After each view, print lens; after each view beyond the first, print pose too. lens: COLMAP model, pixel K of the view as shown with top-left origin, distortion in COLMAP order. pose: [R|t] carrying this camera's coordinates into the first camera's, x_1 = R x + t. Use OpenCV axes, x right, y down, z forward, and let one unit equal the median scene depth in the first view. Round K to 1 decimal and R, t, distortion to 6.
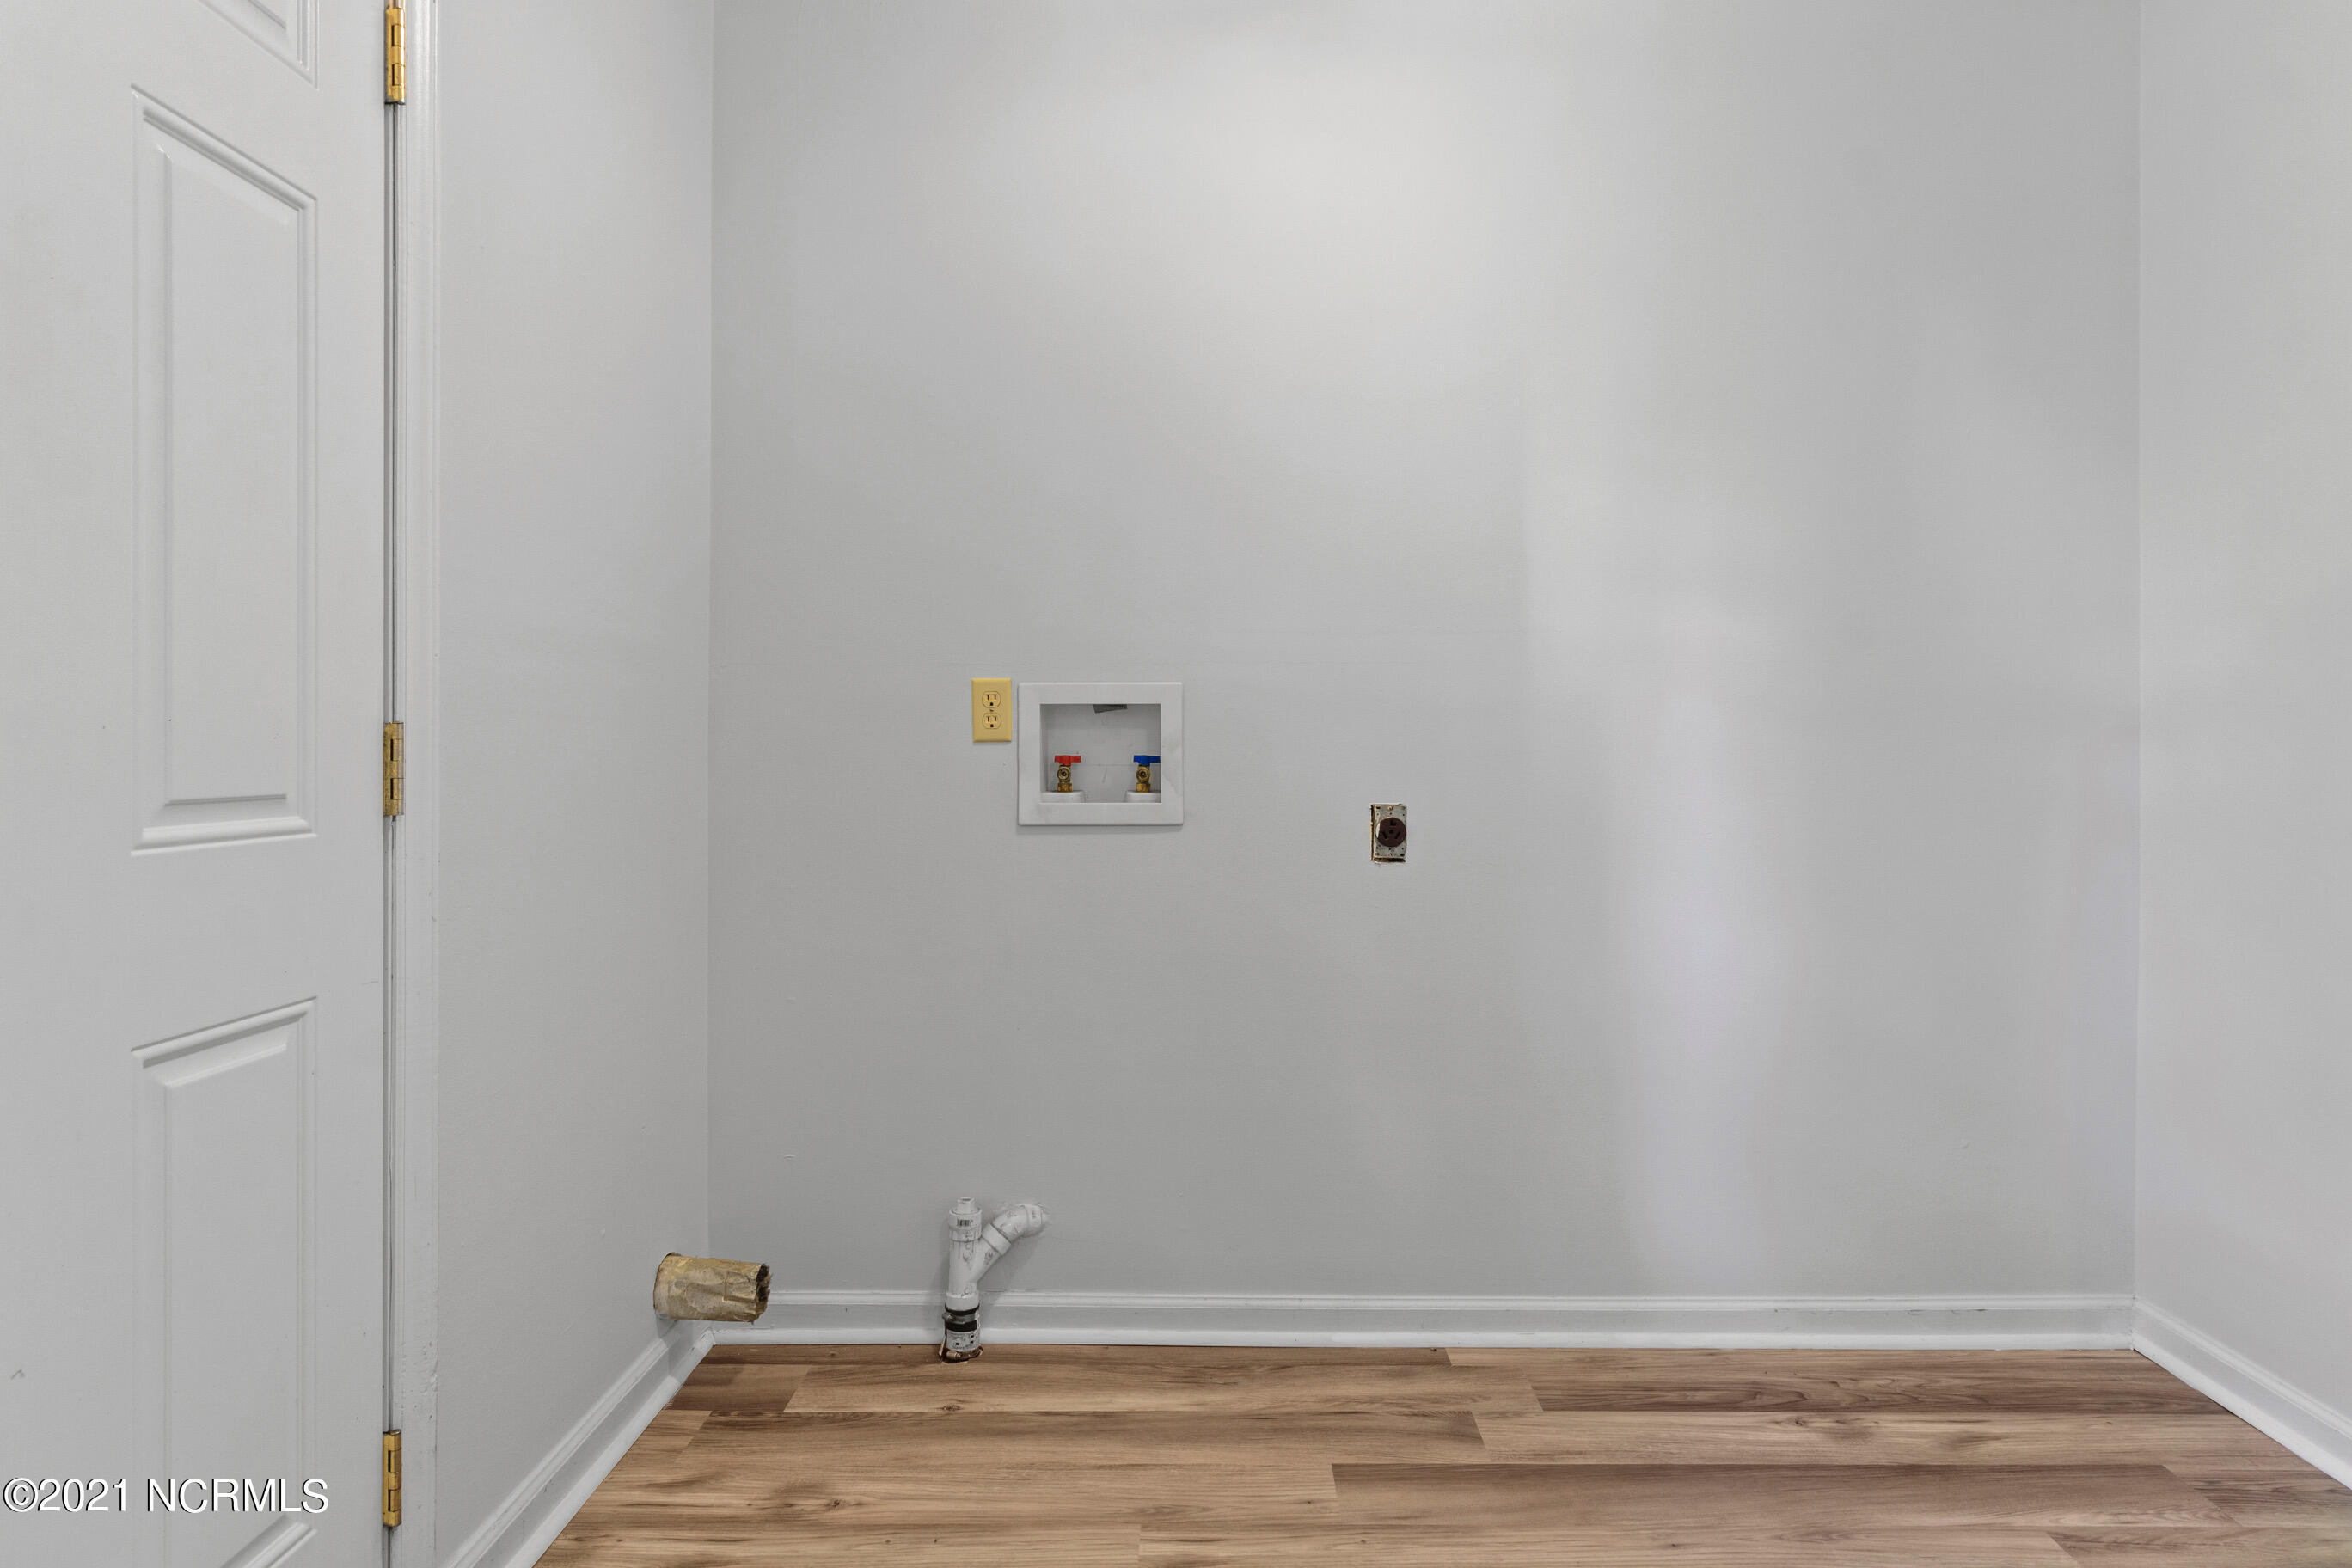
lens RADIAL K [[1297.6, 0, 1181.5], [0, 1297.6, 745.0], [0, 0, 1]] dist [0.003073, 0.000747]
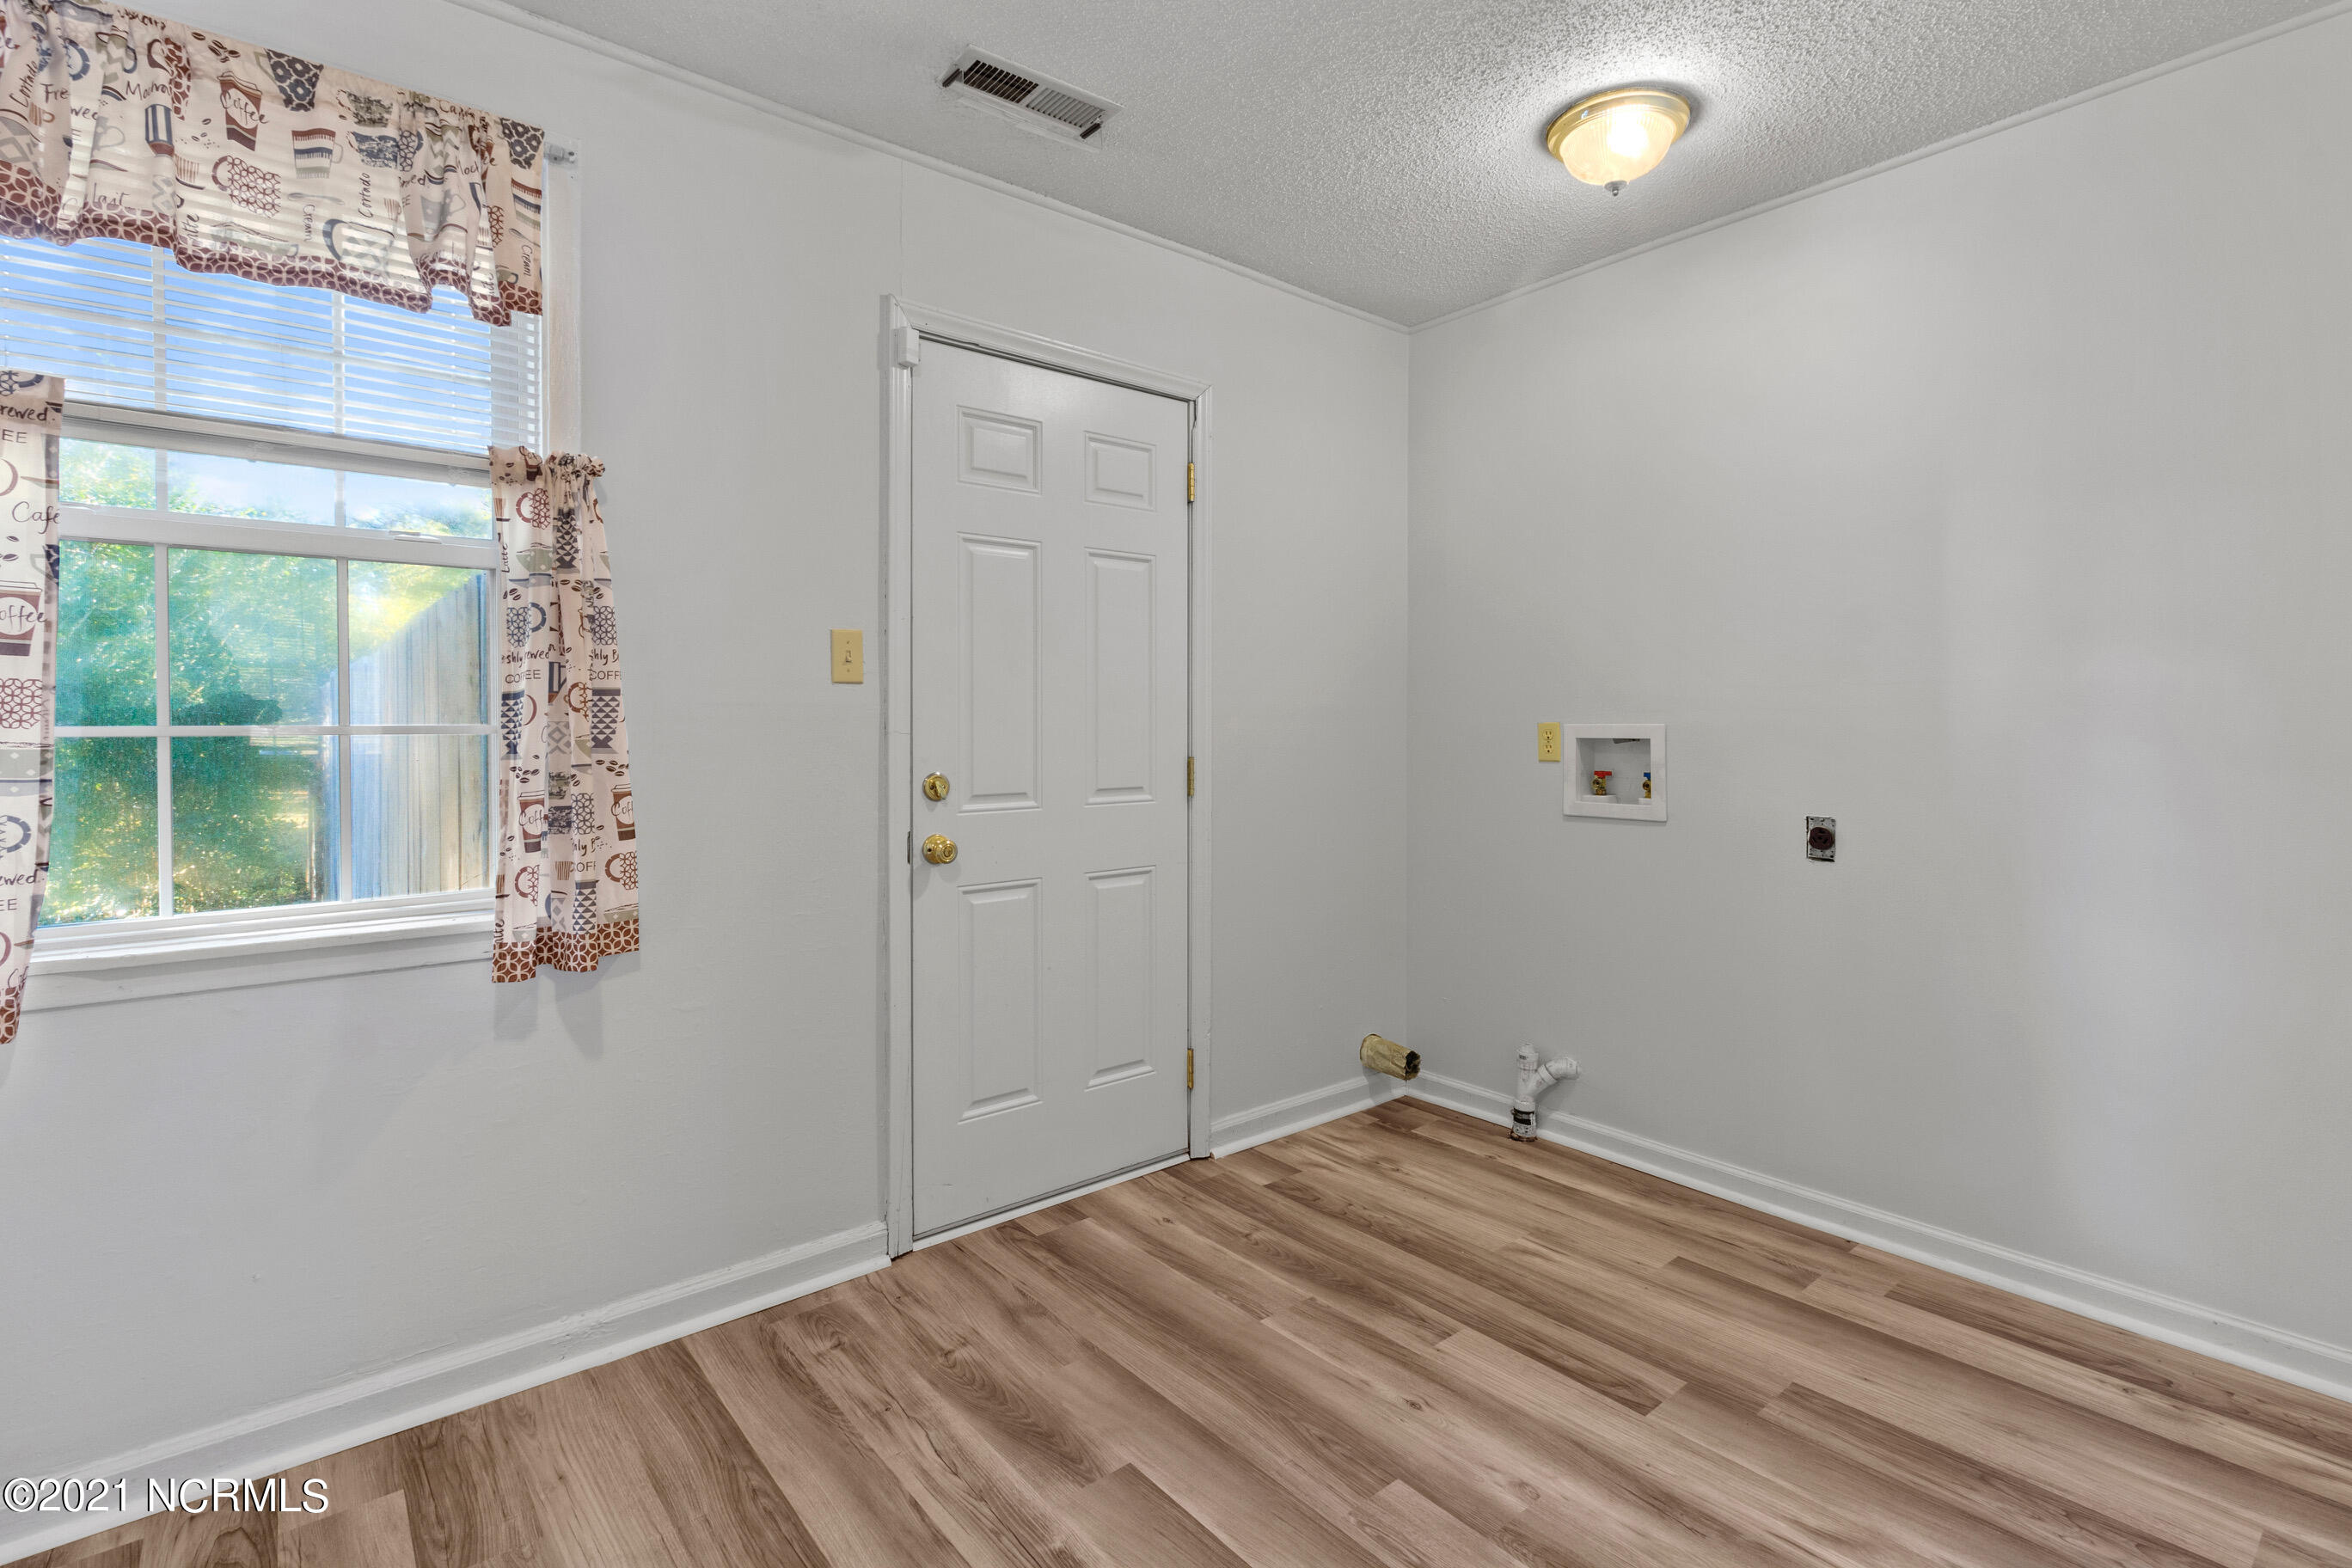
lens RADIAL K [[1093.2, 0, 1176.9], [0, 1093.2, 729.7], [0, 0, 1]] dist [0.002544, -0.000480]
pose [[0.641792, 0.001712, -0.766877, 0.637235], [0.002533, 0.999987, 0.004352, -0.052360], [0.766875, -0.004736, 0.641780, -0.221155]]
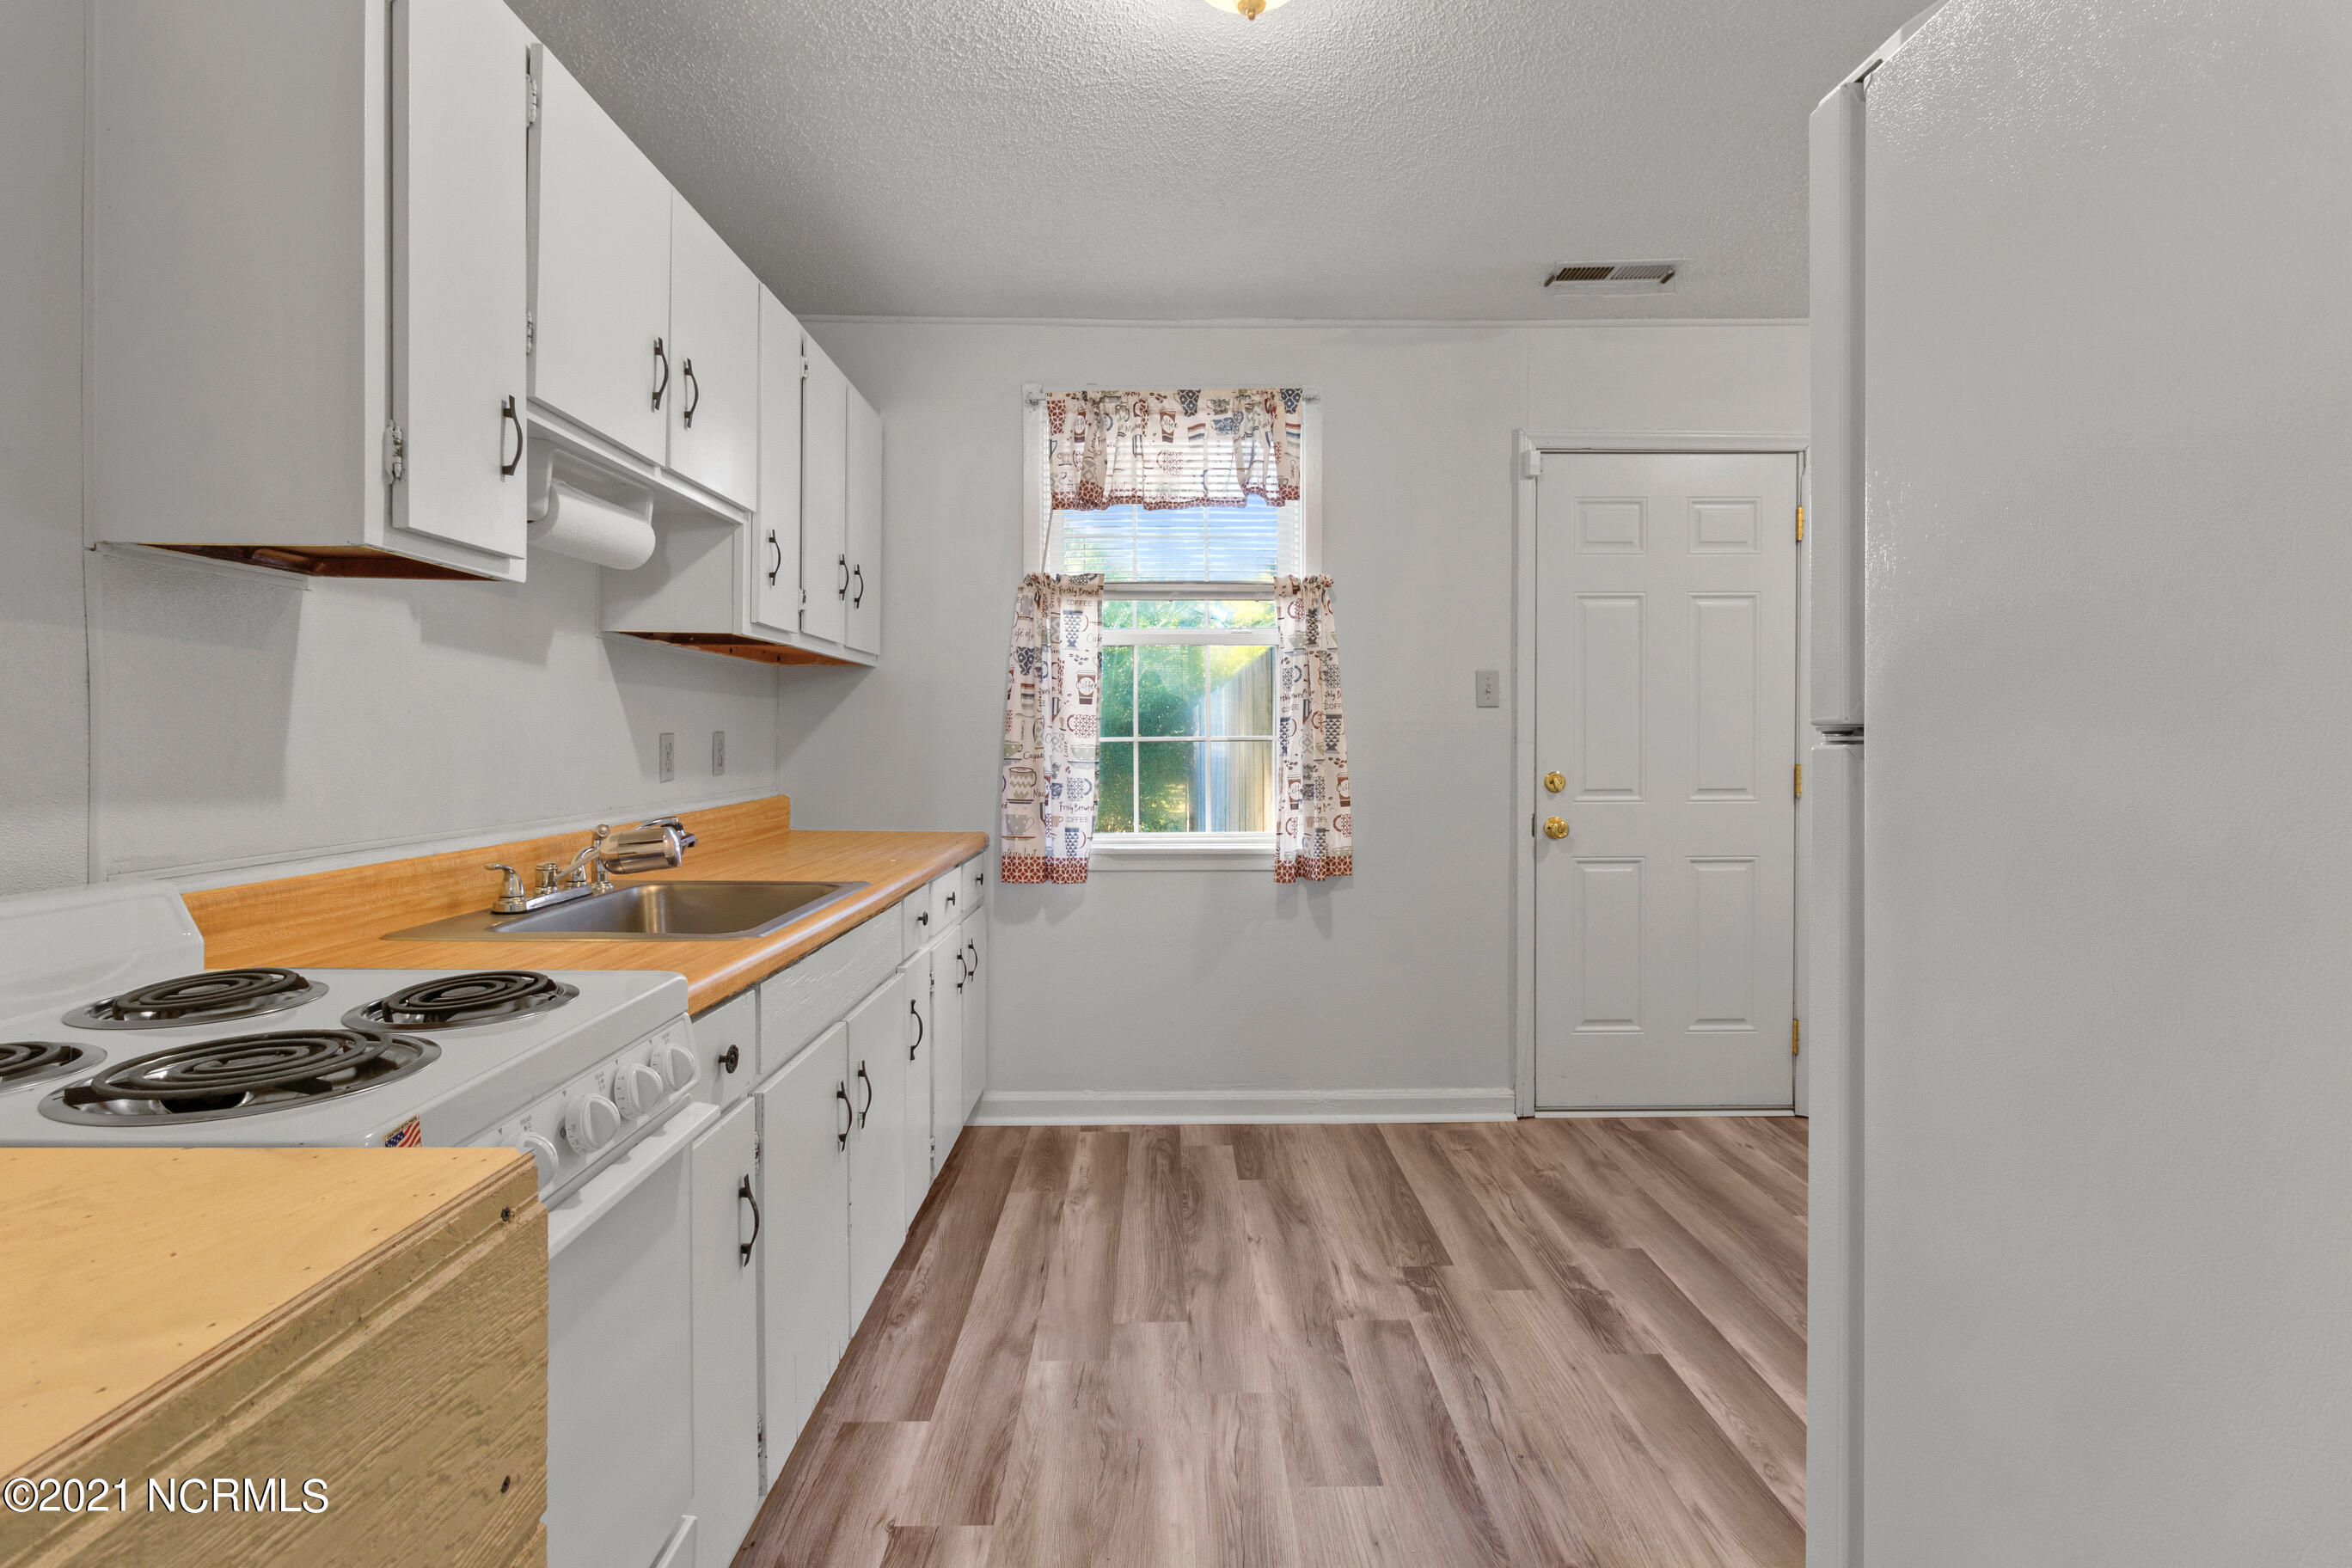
lens RADIAL K [[1098.8, 0, 1181.4], [0, 1098.8, 743.6], [0, 0, 1]] dist [0.001484, -0.000370]
pose [[0.023357, 0.005390, -0.999713, 1.154860], [0.001998, 0.999983, 0.005438, -0.052145], [0.999725, -0.002125, 0.023346, -0.247123]]
